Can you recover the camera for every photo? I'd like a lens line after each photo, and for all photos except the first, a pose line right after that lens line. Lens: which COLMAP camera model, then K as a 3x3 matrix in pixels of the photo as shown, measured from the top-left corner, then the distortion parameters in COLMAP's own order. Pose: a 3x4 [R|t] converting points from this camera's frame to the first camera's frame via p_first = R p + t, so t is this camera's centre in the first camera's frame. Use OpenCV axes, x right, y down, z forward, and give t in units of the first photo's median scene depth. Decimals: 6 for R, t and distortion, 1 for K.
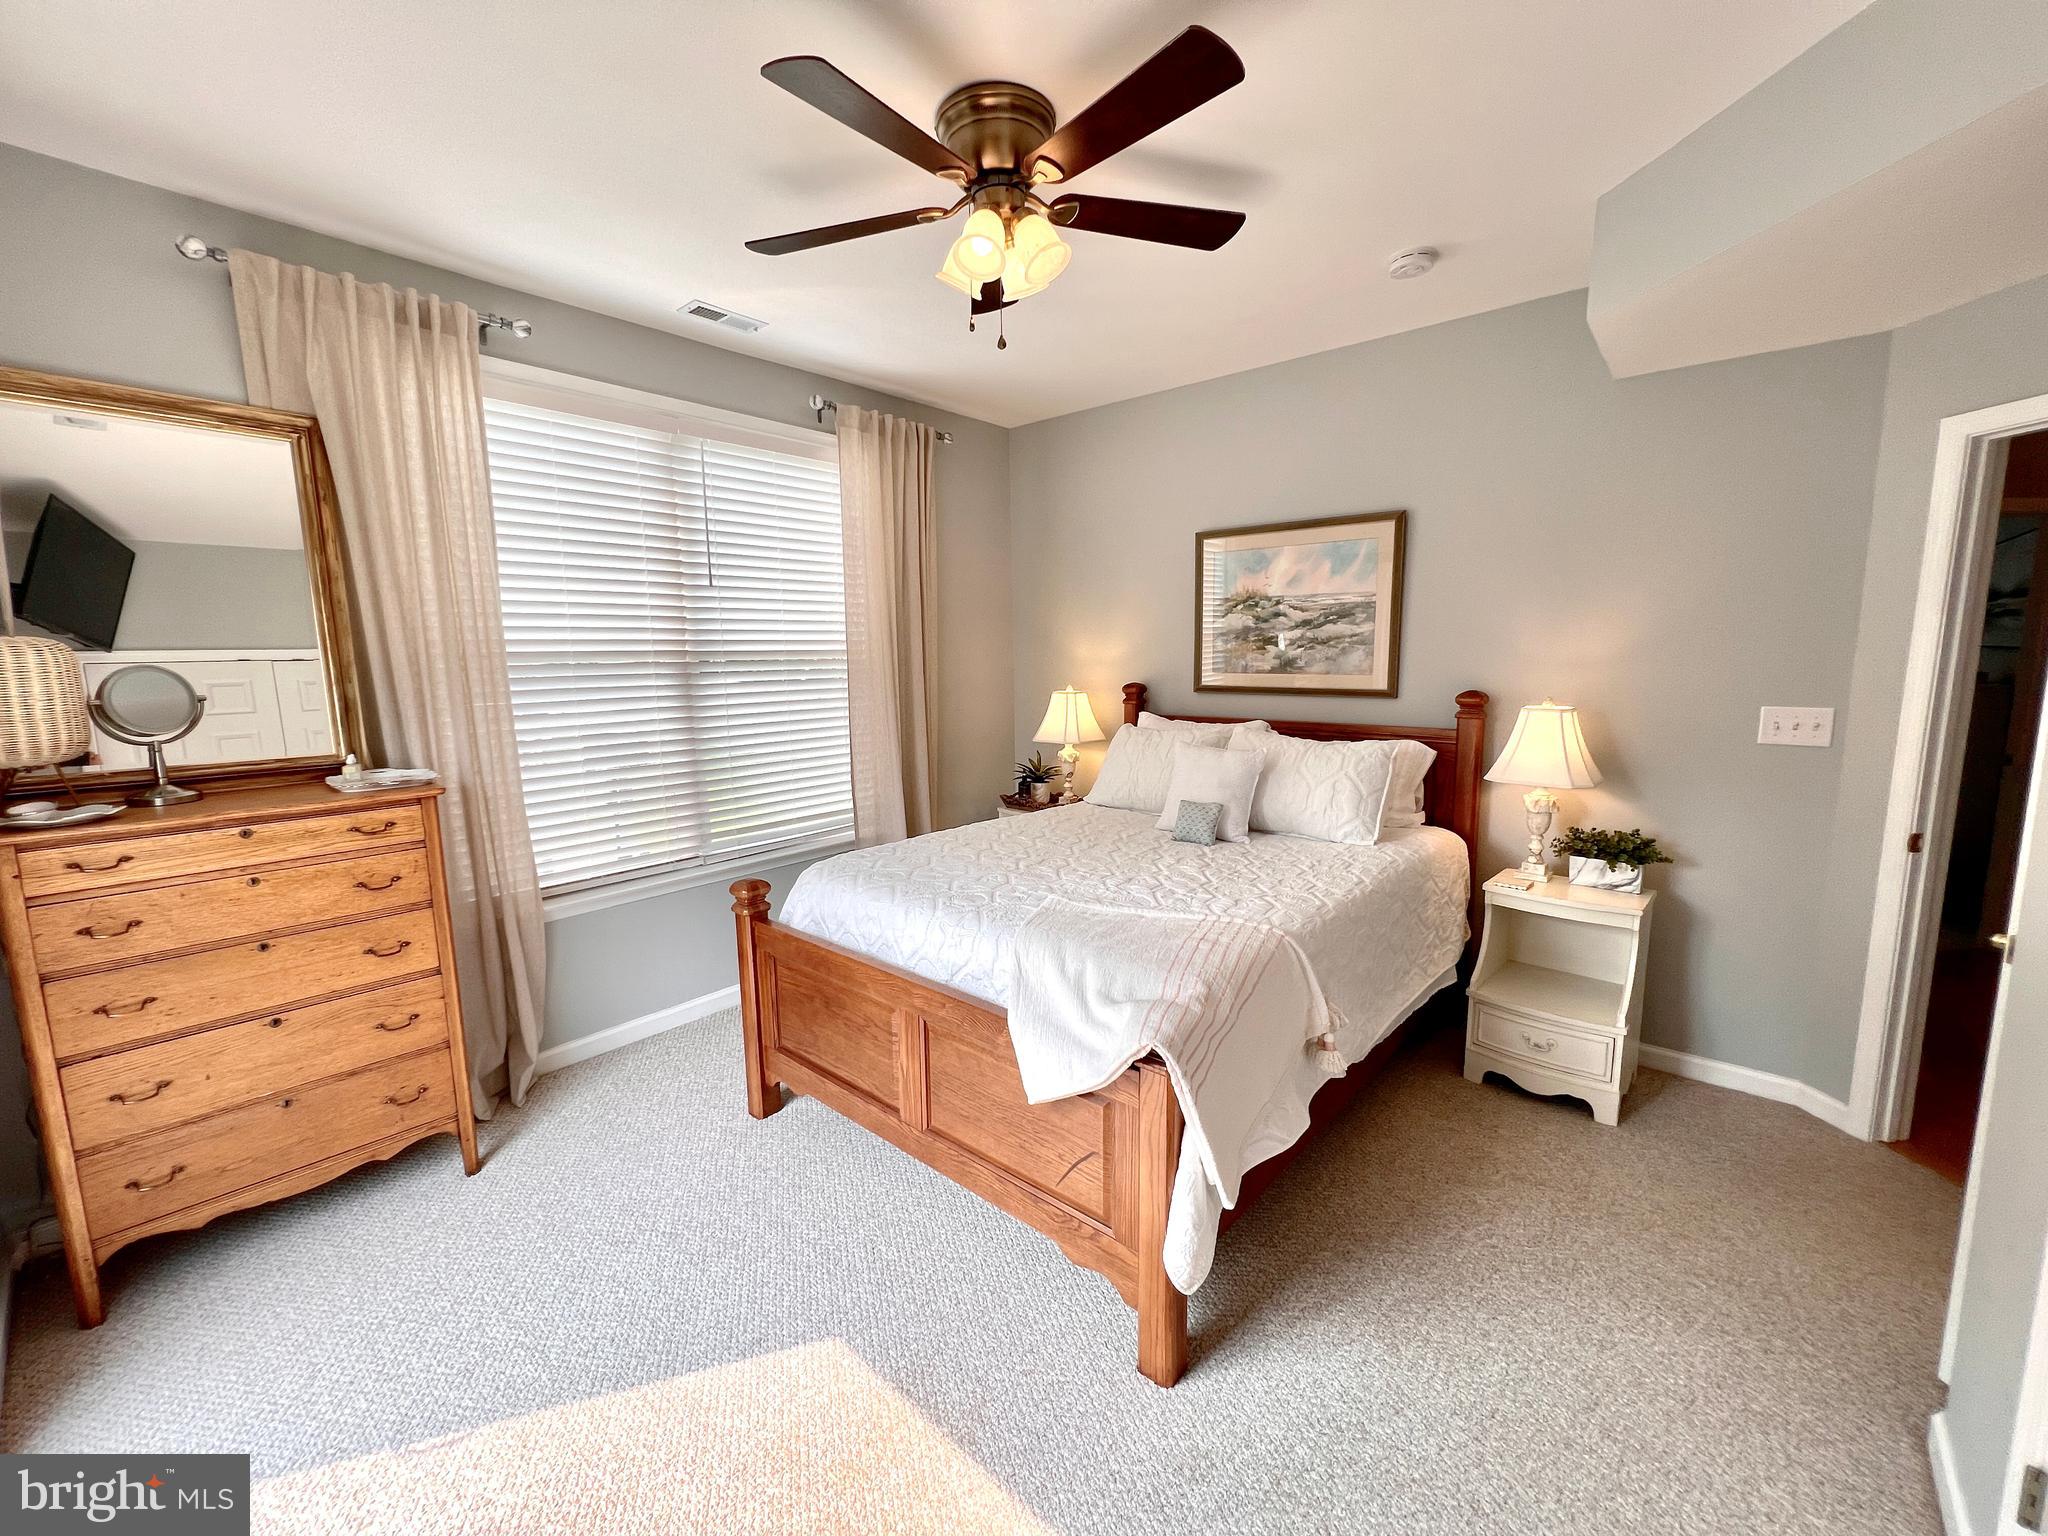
lens RADIAL K [[820.1, 0, 1017.4], [0, 820.1, 763.2], [0, 0, 1]] dist [-0.002481, 0.000153]
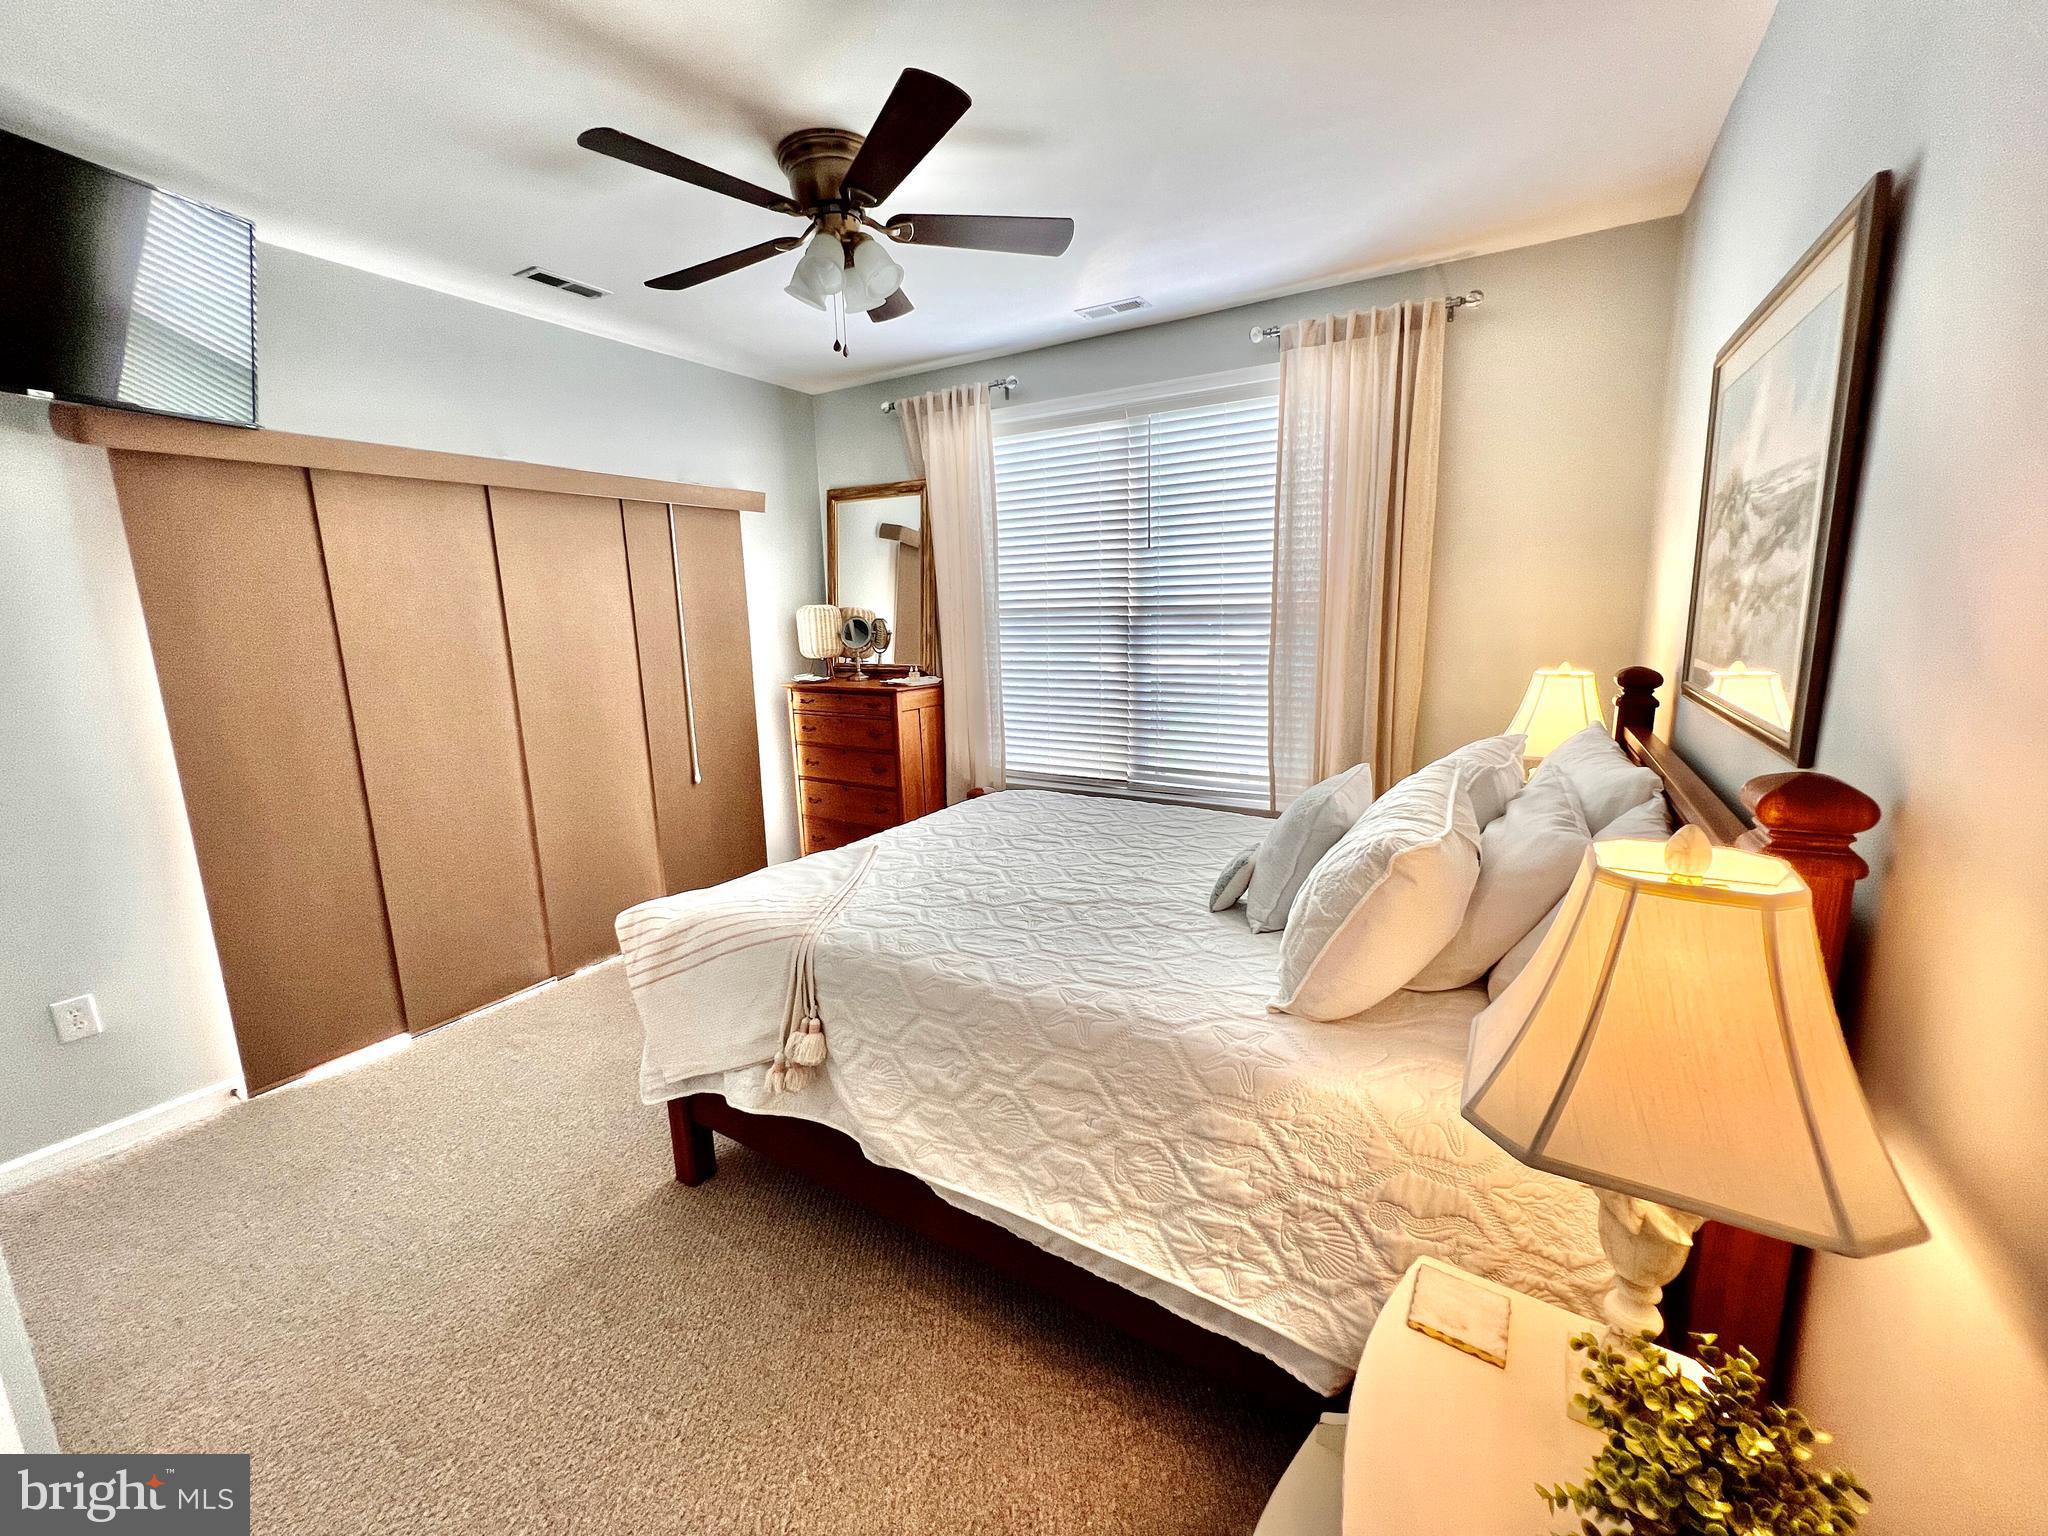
lens RADIAL K [[820.1, 0, 1017.4], [0, 820.1, 763.2], [0, 0, 1]] dist [-0.002481, 0.000153]
pose [[0.170796, 0.191390, -0.966539, 0.841390], [-0.111535, 0.978404, 0.174030, -0.116788], [0.978973, 0.078079, 0.188454, 0.734243]]
